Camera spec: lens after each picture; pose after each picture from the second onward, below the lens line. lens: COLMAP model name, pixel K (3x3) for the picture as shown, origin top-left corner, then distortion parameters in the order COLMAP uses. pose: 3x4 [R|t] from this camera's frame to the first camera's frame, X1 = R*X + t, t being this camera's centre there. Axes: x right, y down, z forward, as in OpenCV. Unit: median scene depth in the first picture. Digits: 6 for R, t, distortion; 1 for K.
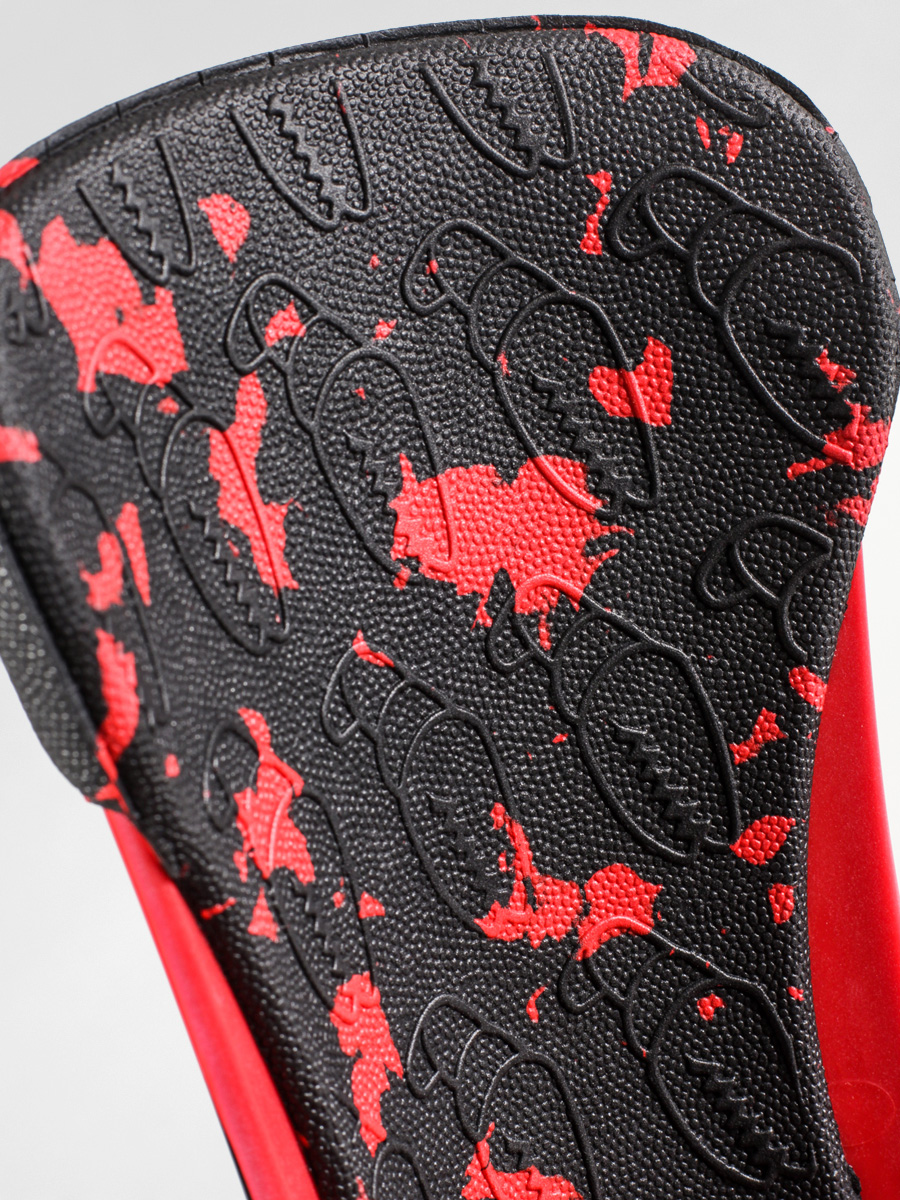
lens RADIAL K [[3414.7, 0, 450.0], [0, 3414.7, 600.0], [0, 0, 1]] dist [-0.176029, 0.083337]
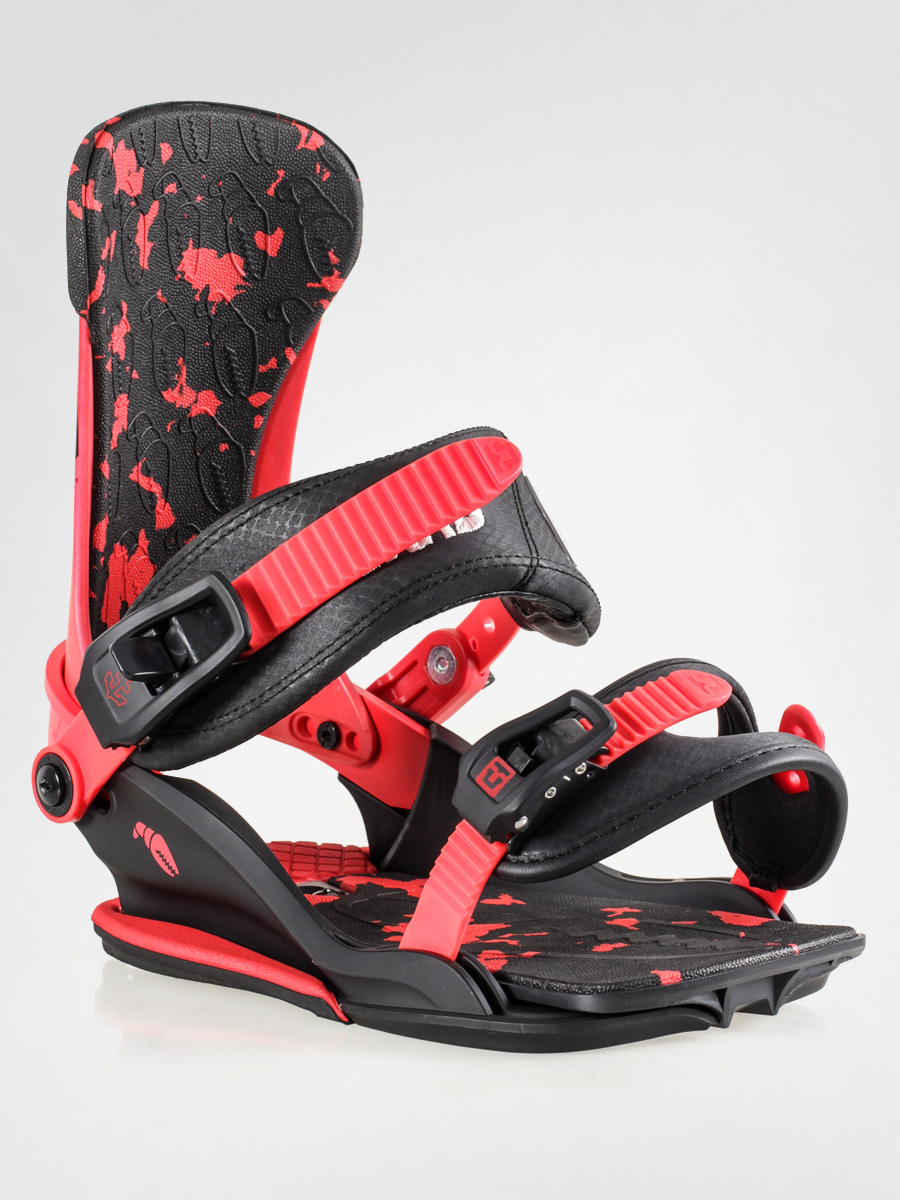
lens RADIAL K [[3414.7, 0, 450.0], [0, 3414.7, 600.0], [0, 0, 1]] dist [-0.176029, 0.083337]
pose [[0.932666, 0.312830, 0.179646, -0.243005], [-0.326001, 0.944129, 0.048419, 0.039422], [-0.154462, -0.103724, 0.982539, -2.055297]]
